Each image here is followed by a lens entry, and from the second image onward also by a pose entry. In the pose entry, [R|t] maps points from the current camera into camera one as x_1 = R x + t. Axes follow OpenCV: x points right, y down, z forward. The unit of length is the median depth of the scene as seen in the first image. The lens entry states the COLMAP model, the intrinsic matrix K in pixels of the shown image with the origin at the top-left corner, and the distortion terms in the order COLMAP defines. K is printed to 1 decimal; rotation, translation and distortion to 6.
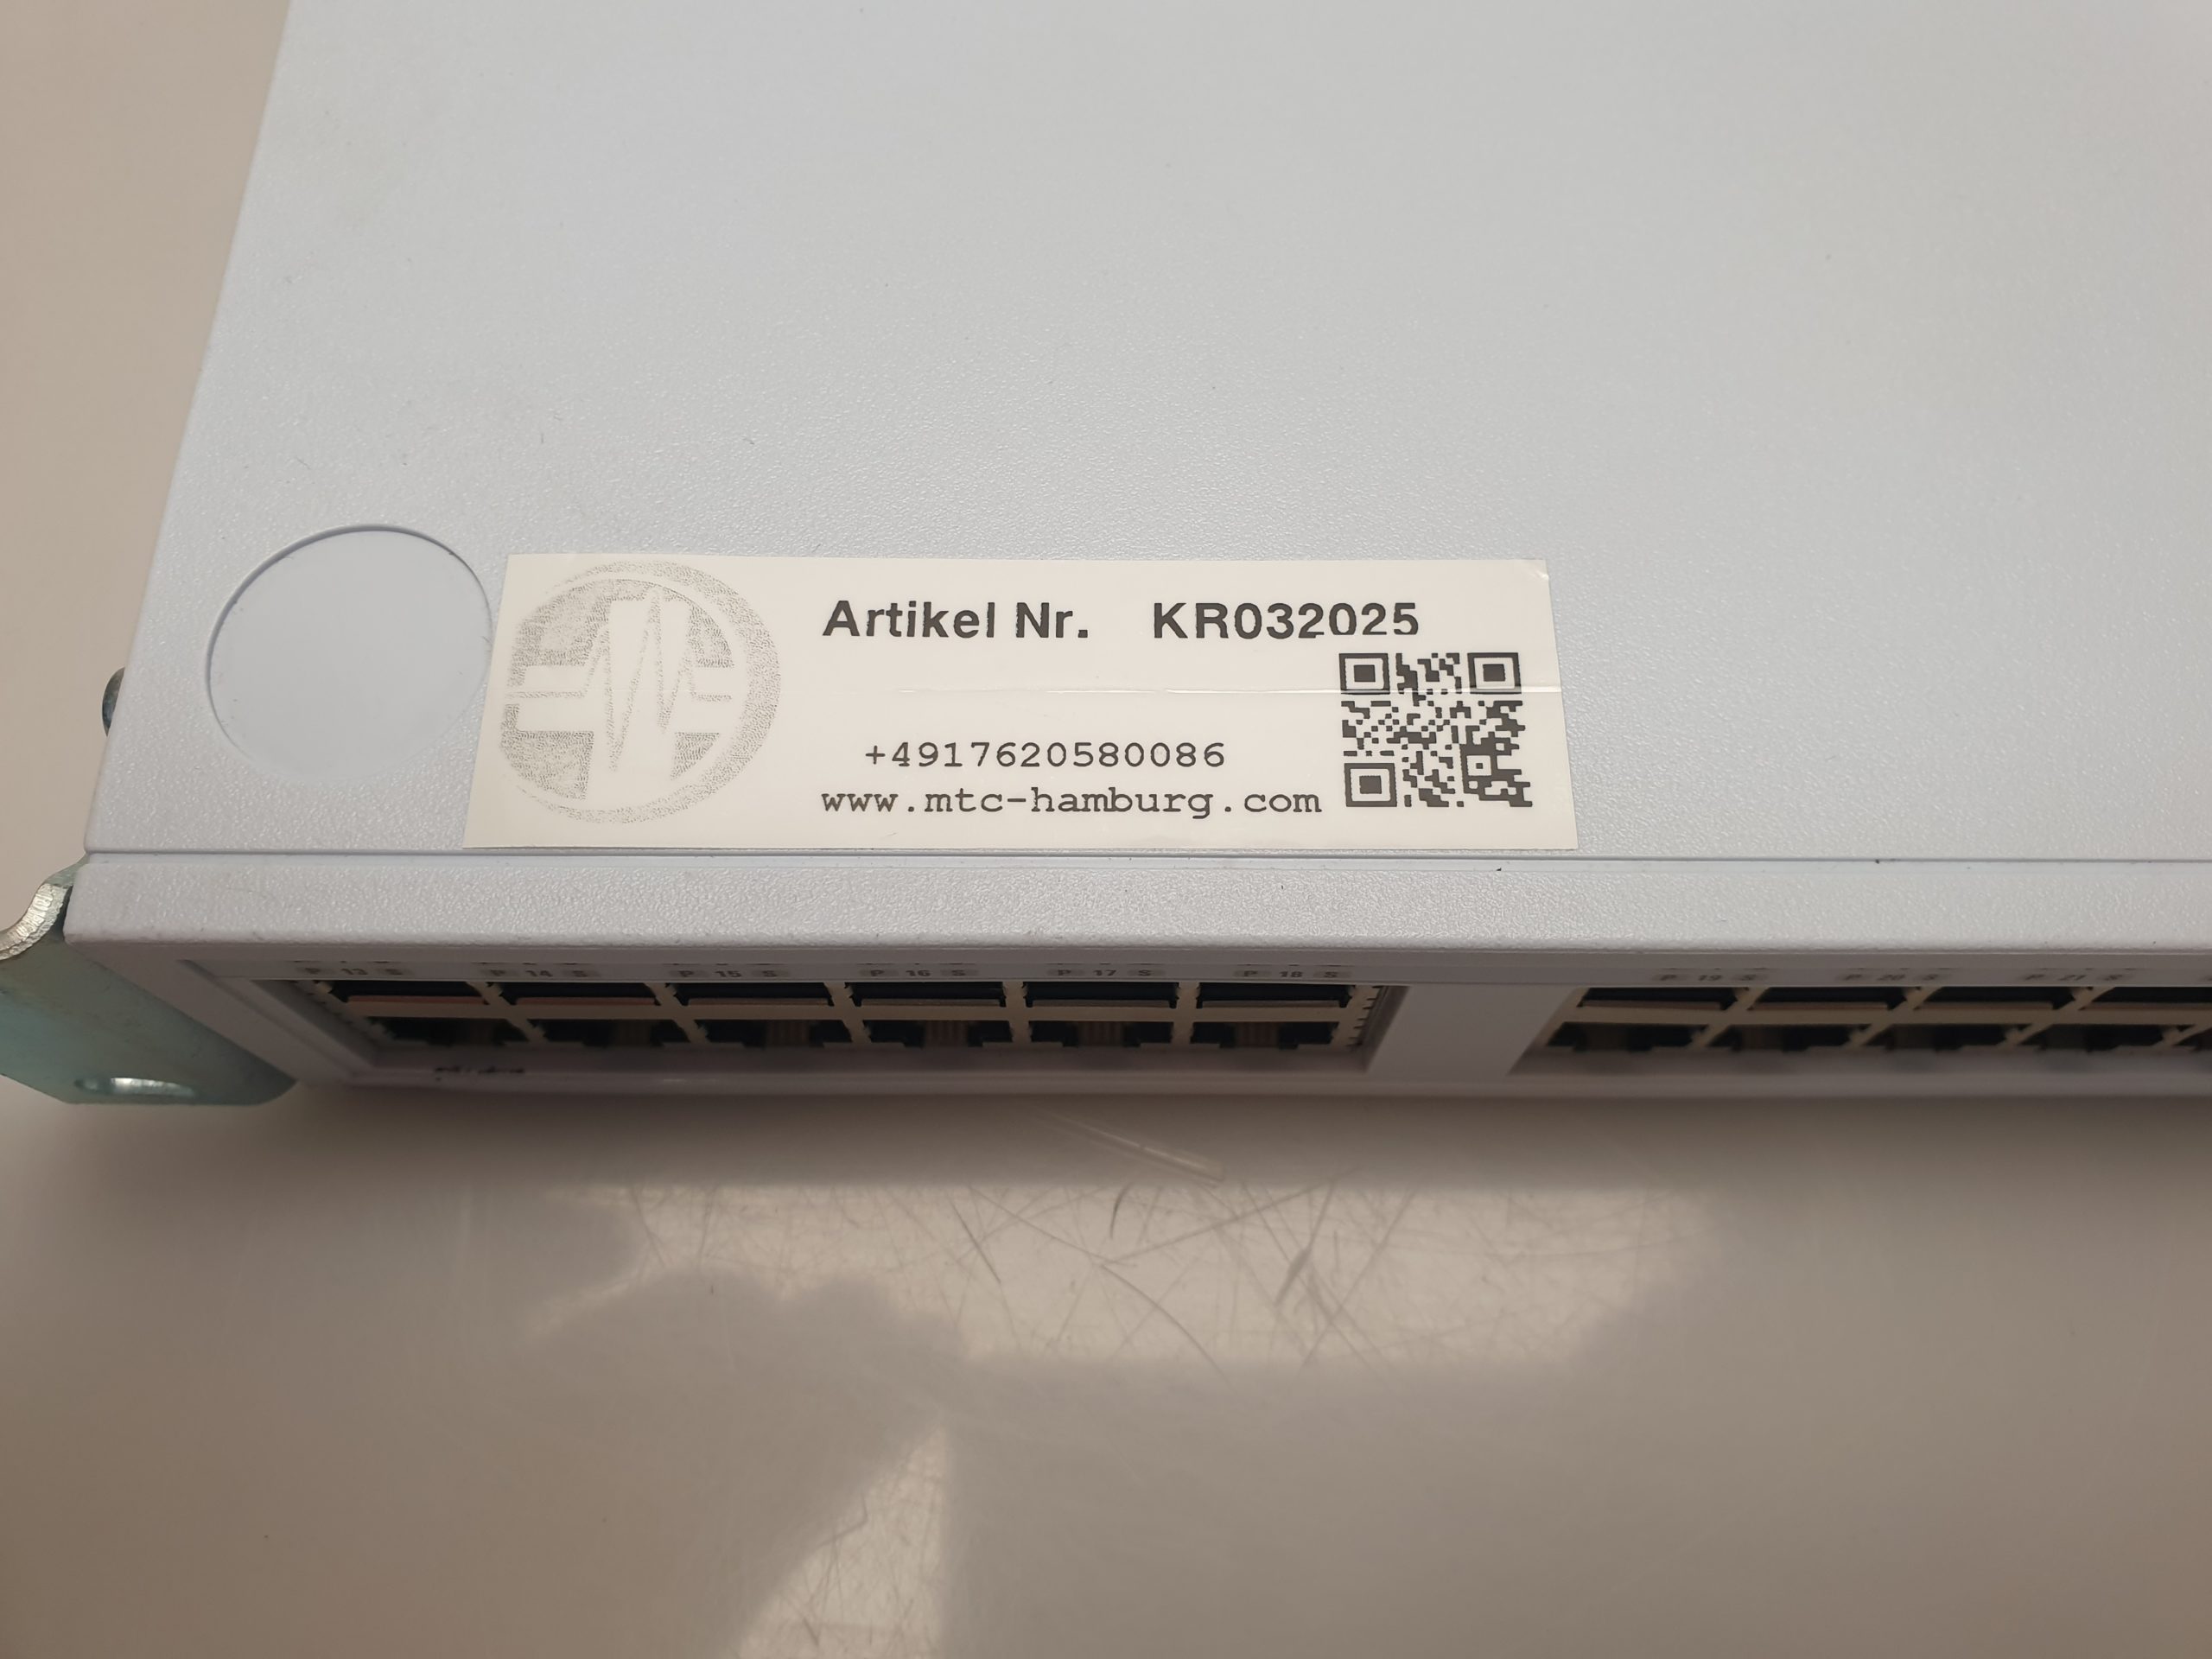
lens RADIAL K [[1763.7, 0, 1119.8], [0, 1763.7, 822.9], [0, 0, 1]] dist [0.019470, -0.018493]
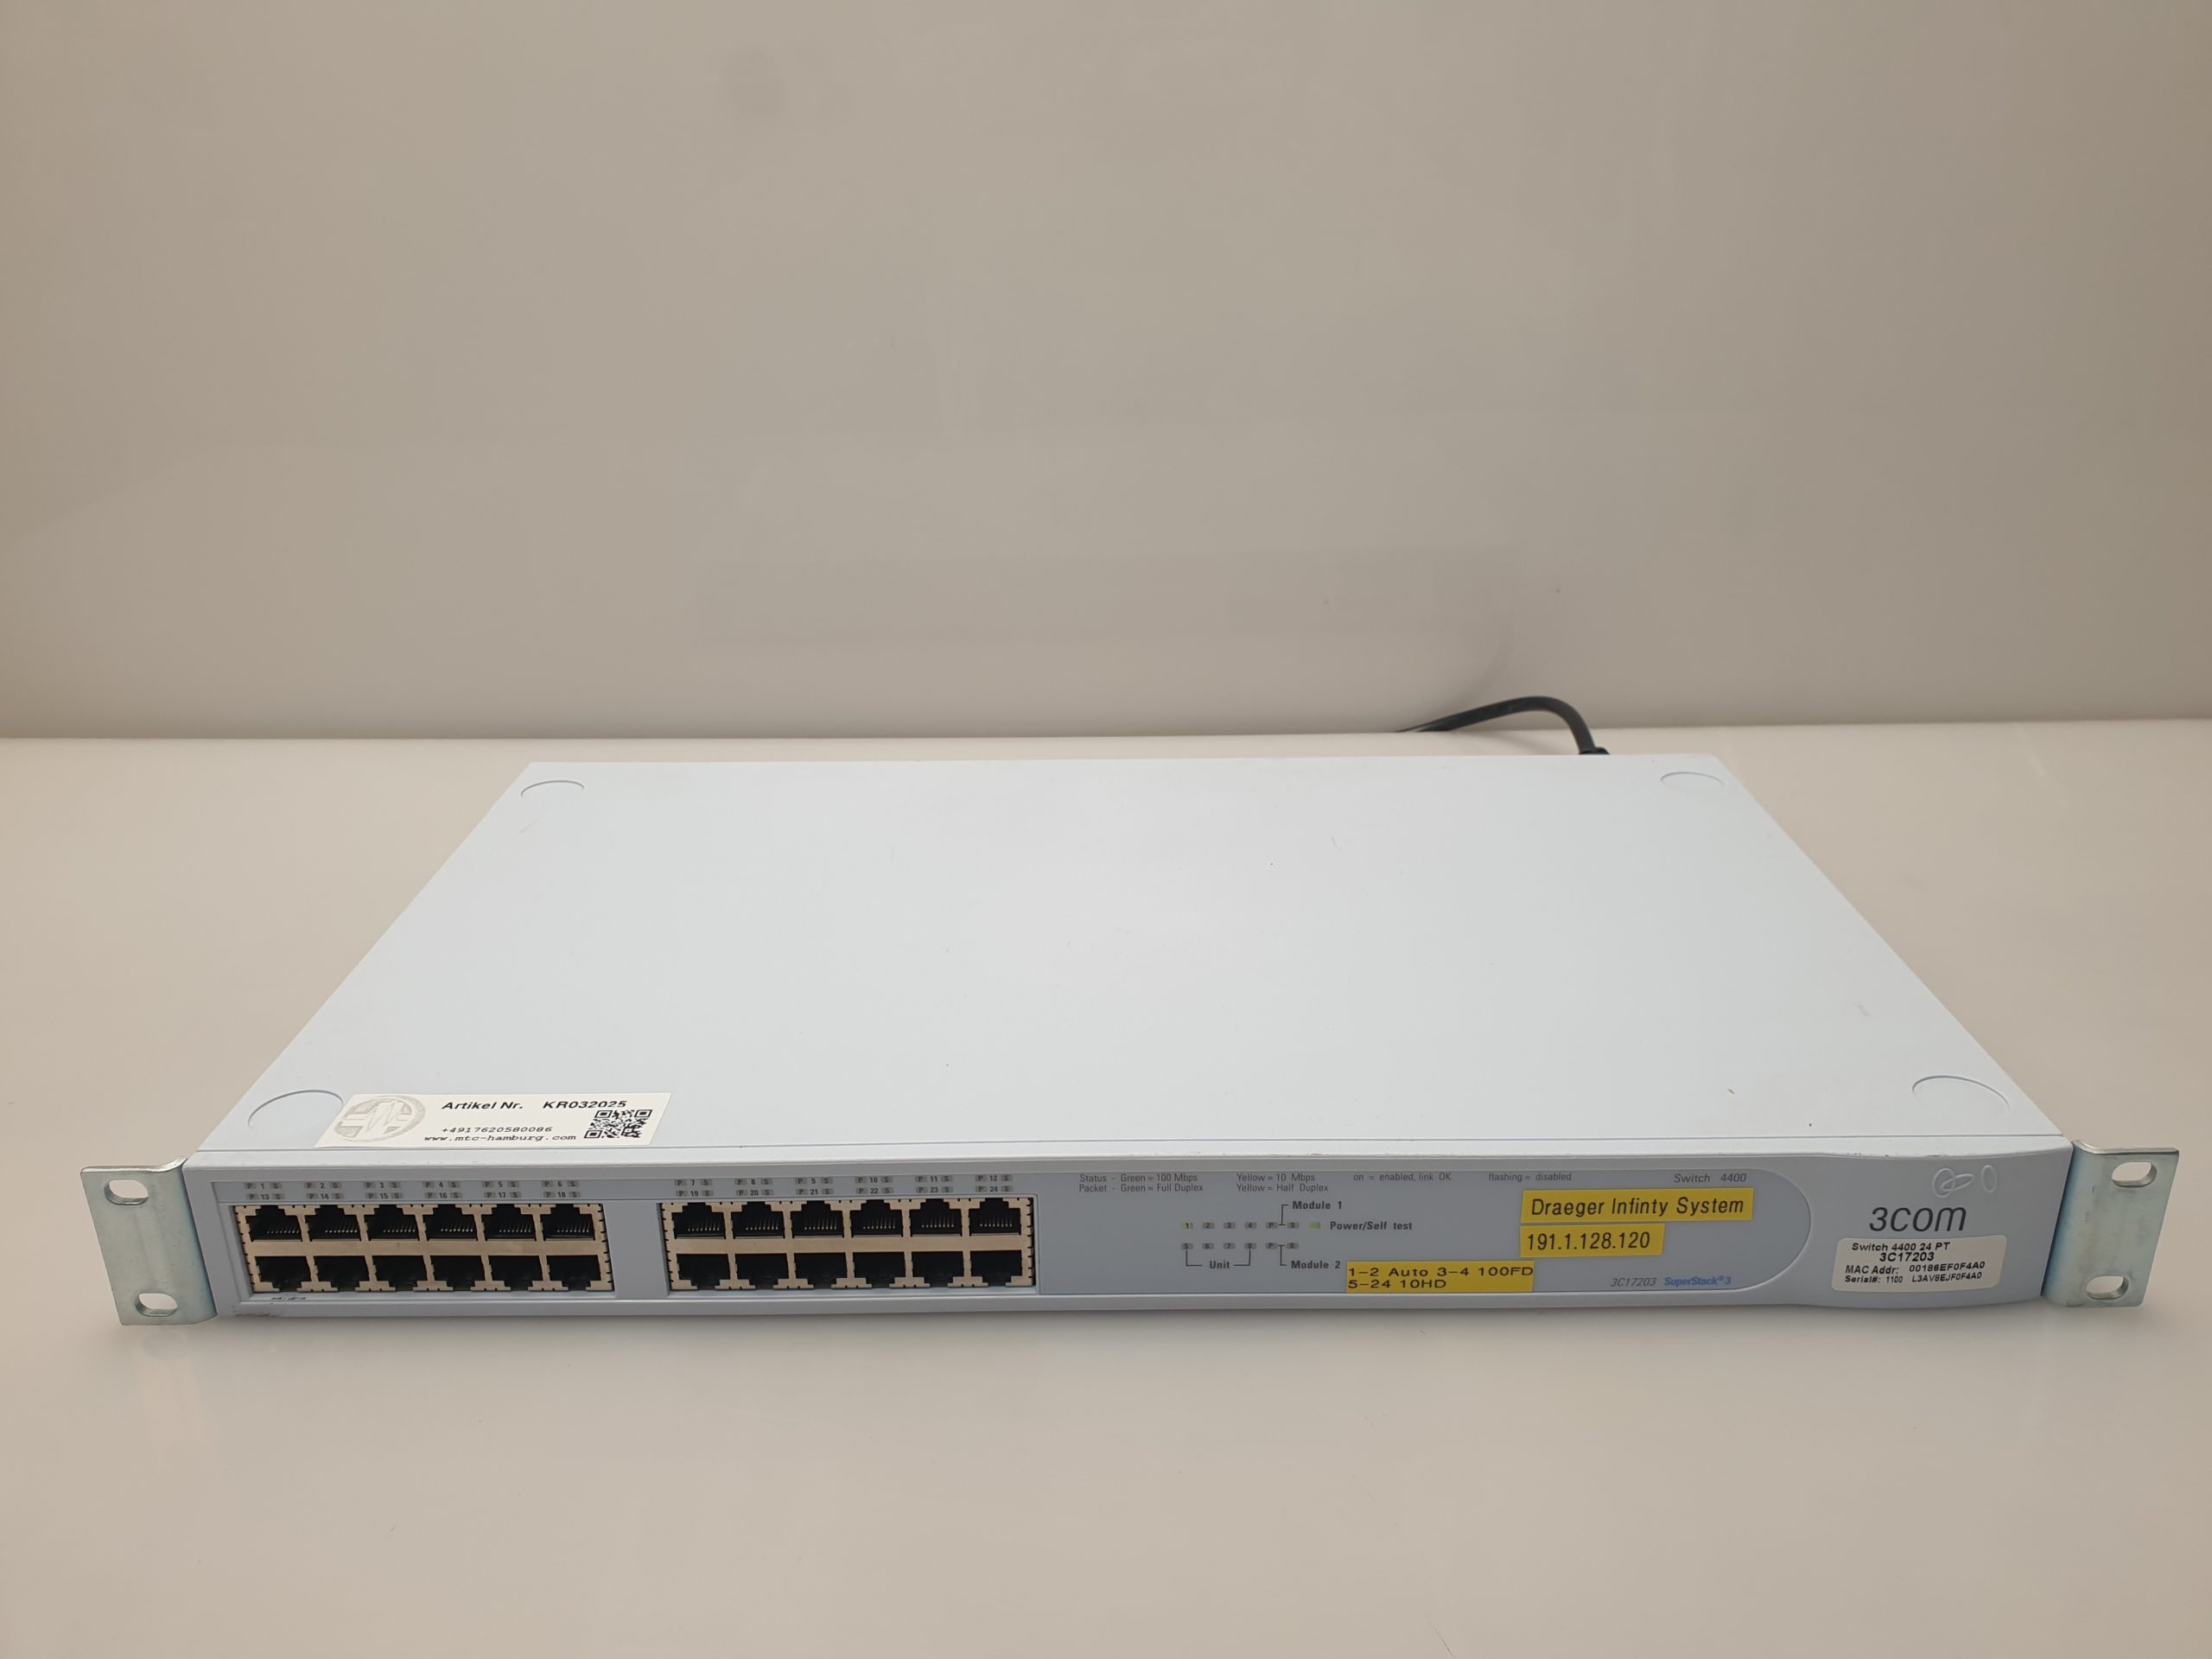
lens RADIAL K [[1763.7, 0, 1093.3], [0, 1763.7, 824.6], [0, 0, 1]] dist [0.019470, -0.018493]
pose [[0.999401, -0.030488, -0.016403, 1.144434], [0.009513, 0.697381, -0.716637, 1.944456], [0.033288, 0.716052, 0.697253, -1.680895]]
